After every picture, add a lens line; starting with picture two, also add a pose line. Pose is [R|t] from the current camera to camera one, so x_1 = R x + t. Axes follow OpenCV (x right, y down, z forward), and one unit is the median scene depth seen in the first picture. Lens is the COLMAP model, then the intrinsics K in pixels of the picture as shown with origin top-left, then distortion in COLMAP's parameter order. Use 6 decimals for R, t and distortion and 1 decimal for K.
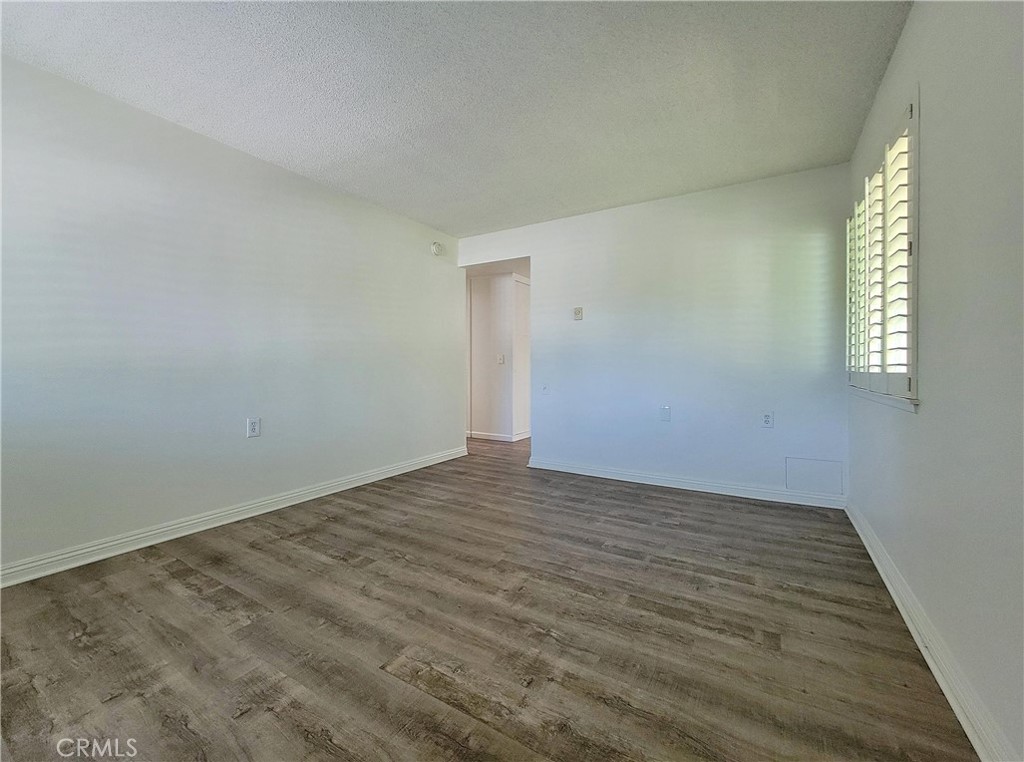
lens RADIAL K [[425.1, 0, 512.0], [0, 425.1, 381.0], [0, 0, 1]] dist [-0.000451, 0.000014]
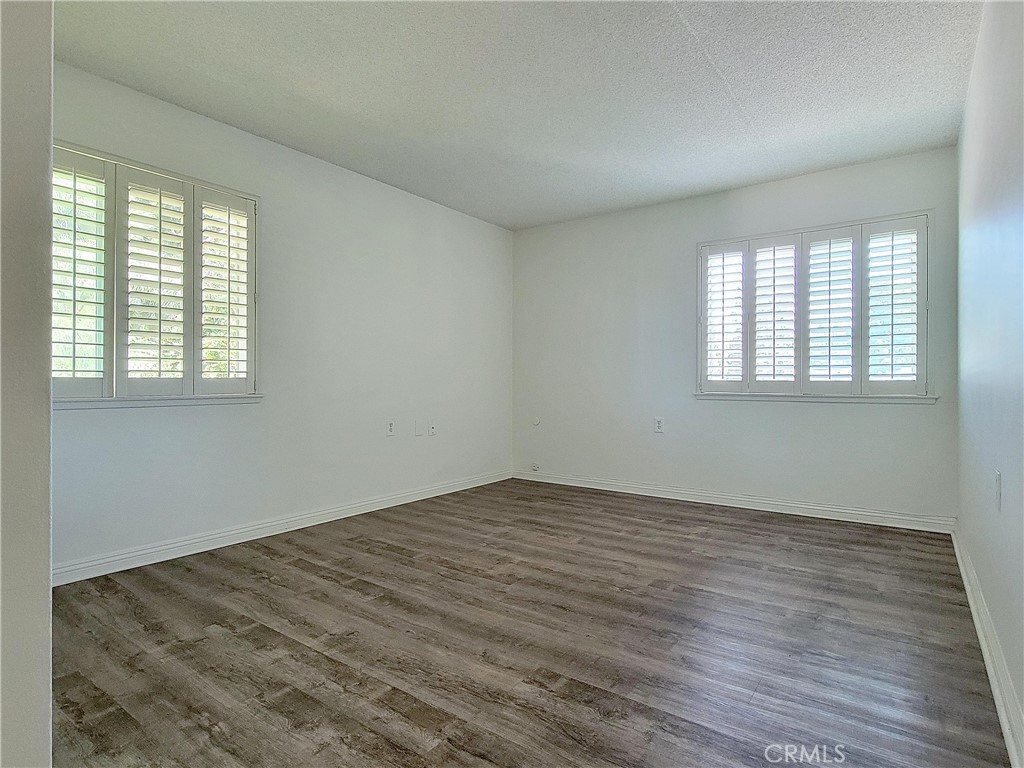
lens RADIAL K [[546.2, 0, 512.0], [0, 546.2, 384.0], [0, 0, 1]] dist [-0.003551, -0.000794]
pose [[-0.995444, -0.001166, 0.095340, -0.141777], [0.002183, 0.999385, 0.035009, -0.047672], [-0.095323, 0.035058, -0.994829, 2.185529]]
